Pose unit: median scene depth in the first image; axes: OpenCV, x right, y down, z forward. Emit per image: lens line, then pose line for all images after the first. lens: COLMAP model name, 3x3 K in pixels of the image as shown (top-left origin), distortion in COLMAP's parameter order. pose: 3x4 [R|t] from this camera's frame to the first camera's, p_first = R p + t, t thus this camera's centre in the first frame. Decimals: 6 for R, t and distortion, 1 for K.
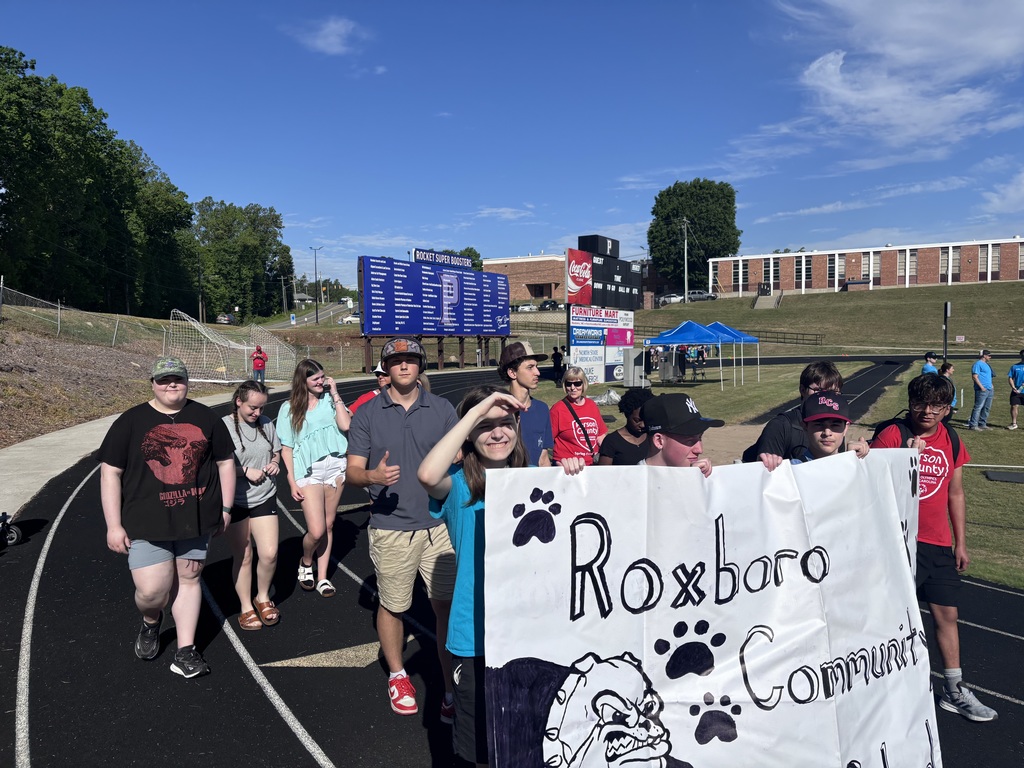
lens RADIAL K [[768.9, 0, 512.0], [0, 768.9, 384.0], [0, 0, 1]] dist [0.046917, -0.052024]
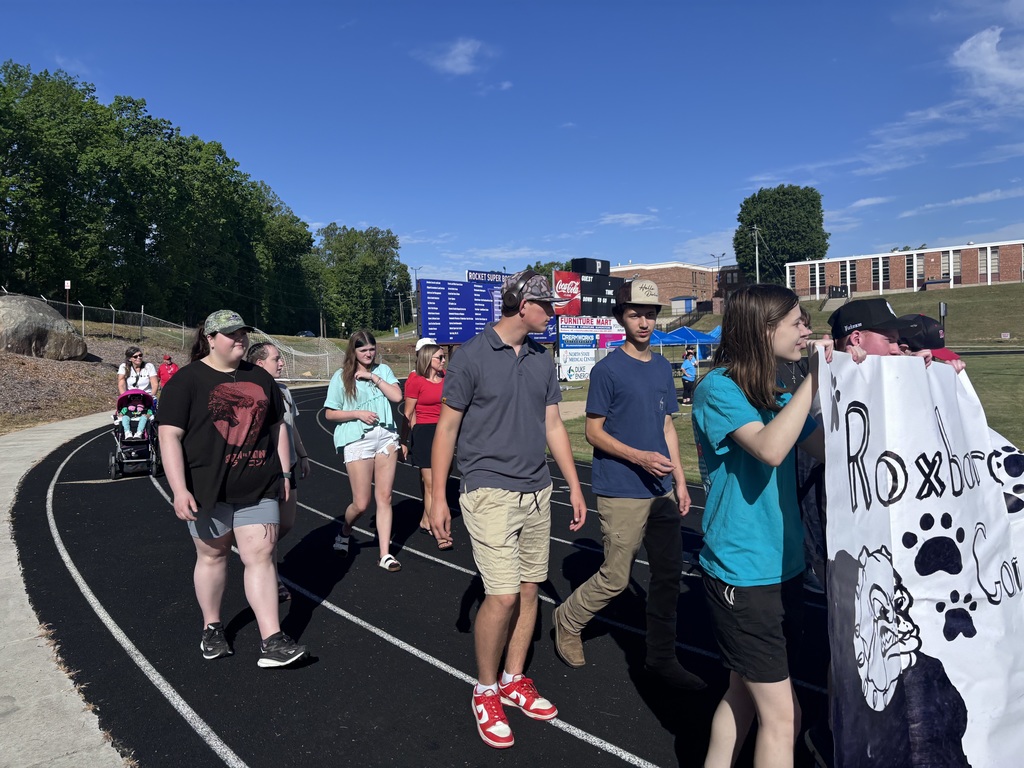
lens RADIAL K [[770.5, 0, 514.2], [0, 770.5, 367.7], [0, 0, 1]] dist [0.054237, -0.063434]
pose [[0.987248, -0.016873, -0.158294, 0.065502], [0.011714, 0.999371, -0.033467, 0.007101], [0.158759, 0.031186, 0.986825, -0.076844]]
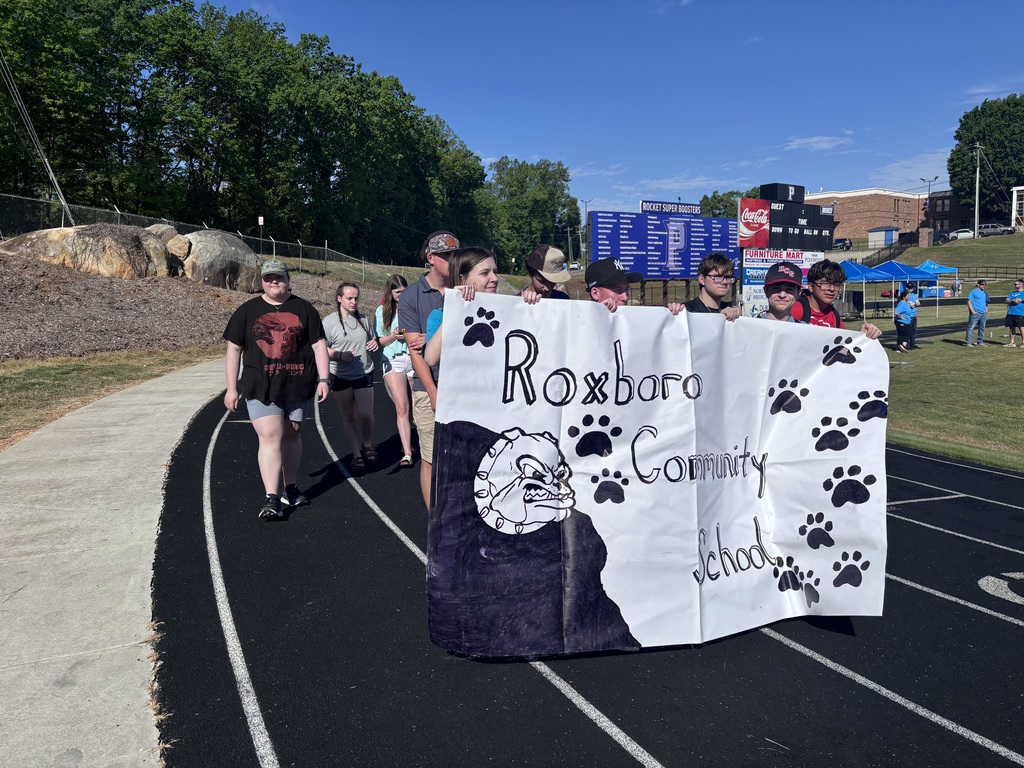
lens RADIAL K [[768.9, 0, 512.0], [0, 768.9, 384.0], [0, 0, 1]] dist [0.046917, -0.052024]
pose [[0.929555, 0.033012, -0.367203, 0.060103], [-0.007742, 0.997511, 0.070081, 0.006364], [0.368602, -0.062301, 0.927497, -0.063900]]
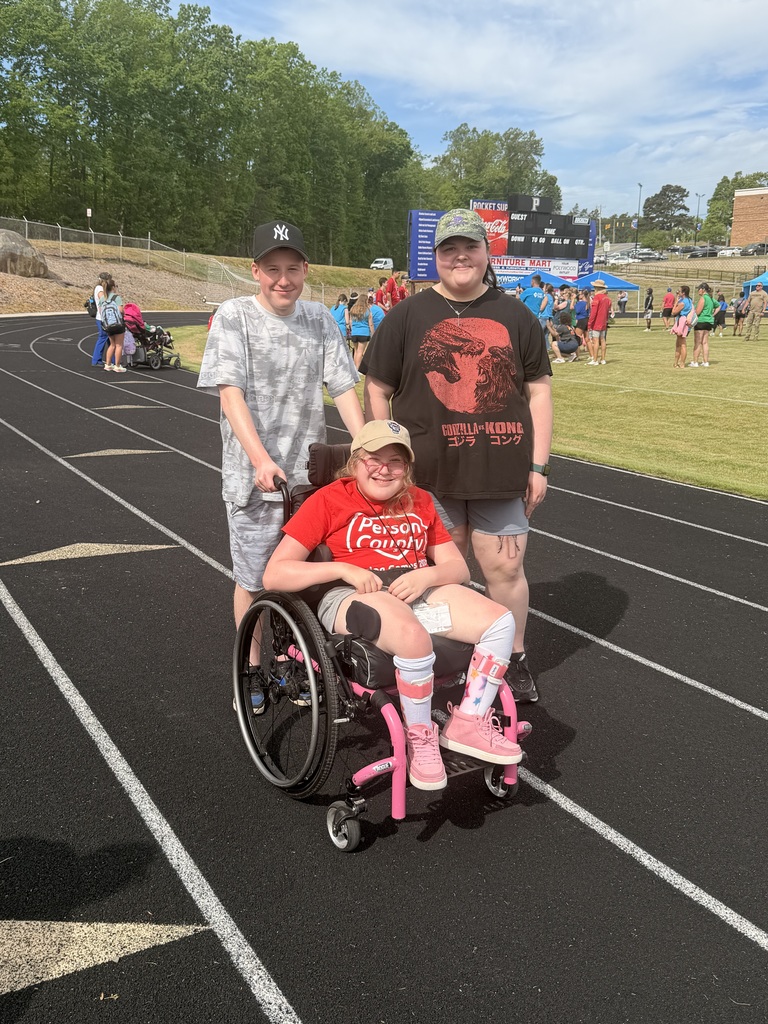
lens RADIAL K [[953.3, 0, 384.0], [0, 953.3, 512.0], [0, 0, 1]] dist [0.173052, -0.413422]
pose [[0.870577, 0.132407, -0.473882, 0.246589], [-0.051829, 0.982431, 0.179283, 0.012039], [0.489294, -0.131519, 0.862145, -0.167548]]
